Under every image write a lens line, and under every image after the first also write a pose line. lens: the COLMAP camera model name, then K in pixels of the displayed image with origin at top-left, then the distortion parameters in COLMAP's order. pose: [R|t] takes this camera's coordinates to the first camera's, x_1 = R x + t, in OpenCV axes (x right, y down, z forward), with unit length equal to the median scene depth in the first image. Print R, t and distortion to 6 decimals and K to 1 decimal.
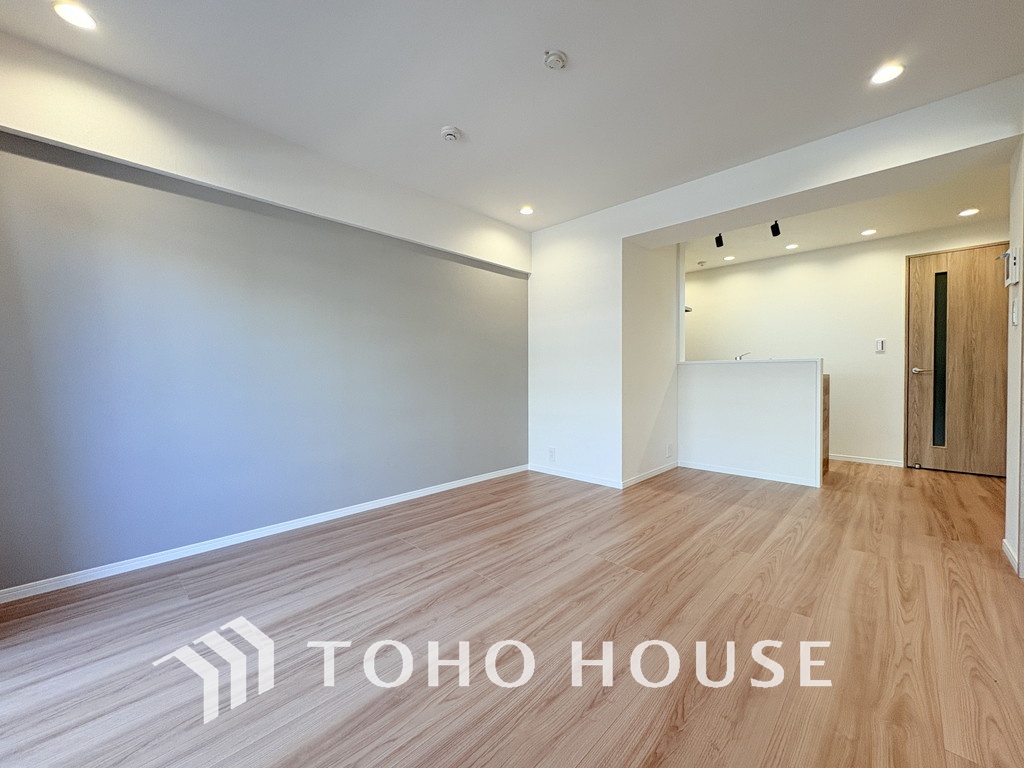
lens RADIAL K [[406.2, 0, 511.5], [0, 406.2, 381.9], [0, 0, 1]] dist [0.000908, -0.000549]
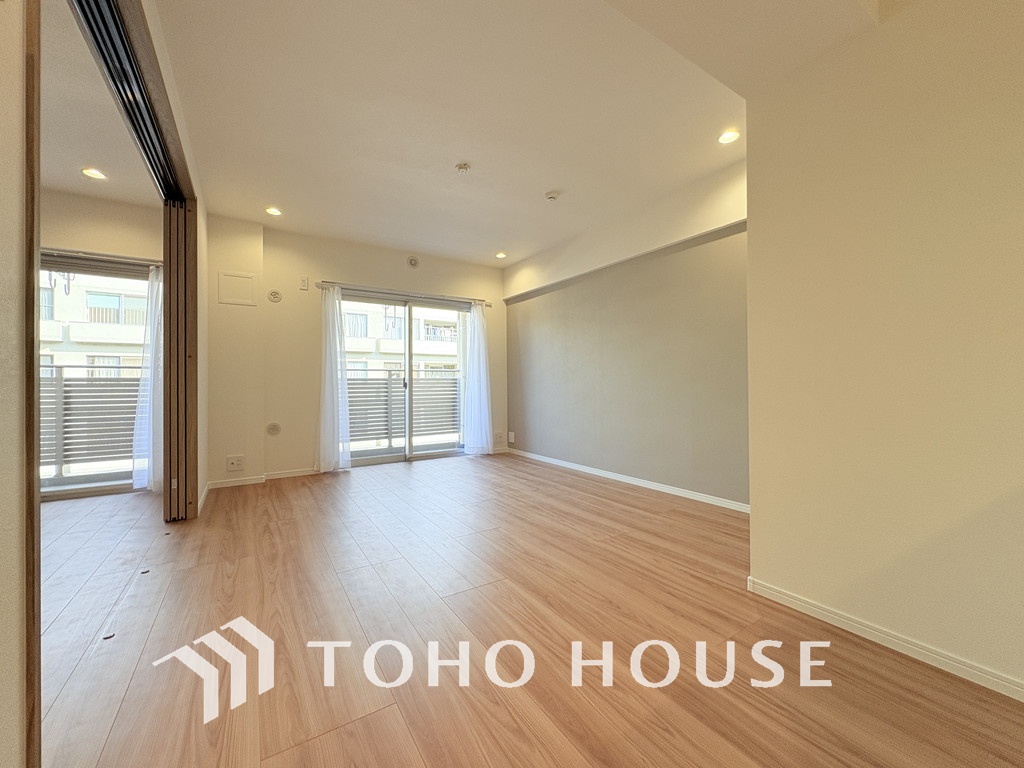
lens RADIAL K [[406.2, 0, 509.0], [0, 406.2, 383.5], [0, 0, 1]] dist [0.000908, -0.000549]
pose [[-0.232615, 0.003864, -0.972561, 0.796556], [-0.006907, 0.999960, 0.005625, 0.004035], [0.972544, 0.008026, -0.232579, 0.785528]]
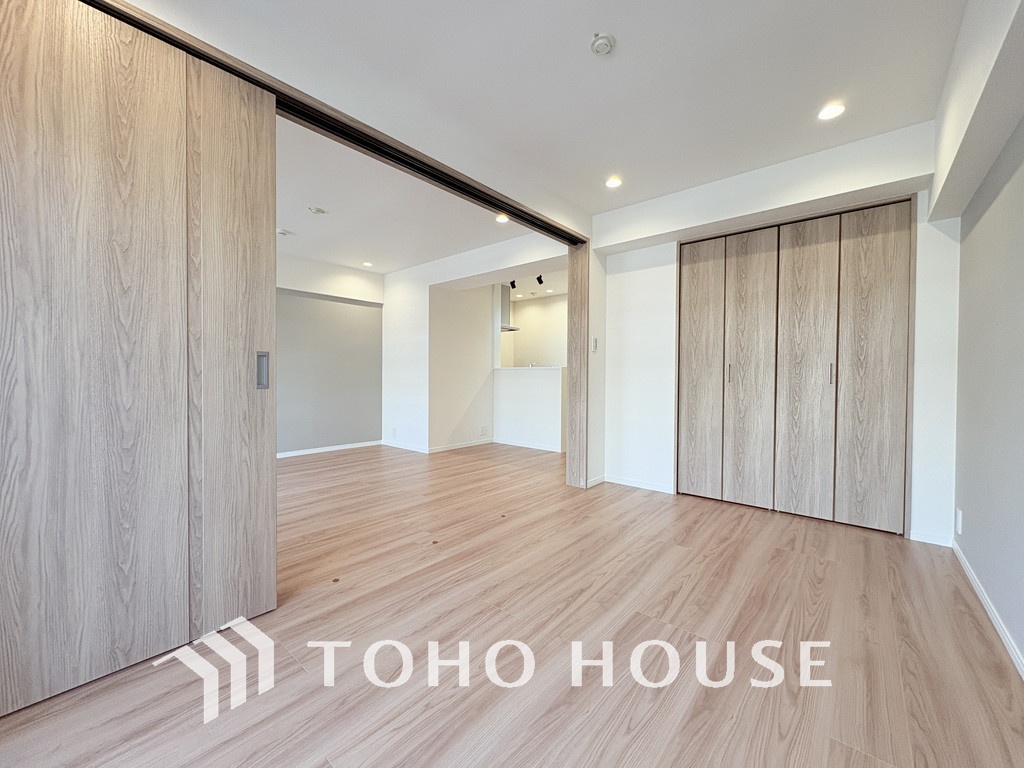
lens RADIAL K [[406.2, 0, 509.0], [0, 406.2, 379.6], [0, 0, 1]] dist [0.000908, -0.000549]
pose [[0.998629, 0.007466, 0.051810, 0.466820], [-0.007210, 0.999961, -0.005131, -0.001618], [-0.051846, 0.004750, 0.998644, -0.481041]]
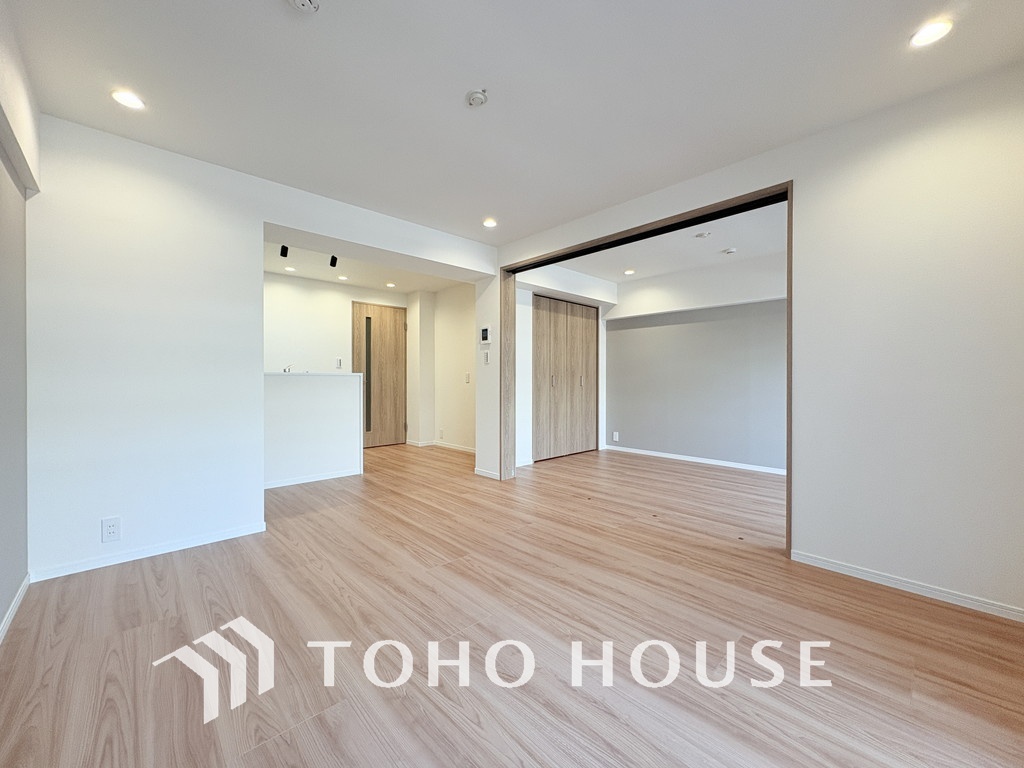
lens RADIAL K [[406.2, 0, 508.9], [0, 406.2, 382.6], [0, 0, 1]] dist [0.000908, -0.000549]
pose [[0.052944, -0.005888, 0.998580, -0.485941], [0.013899, 0.999890, 0.005159, -0.027371], [-0.998501, 0.013607, 0.053020, 0.447320]]
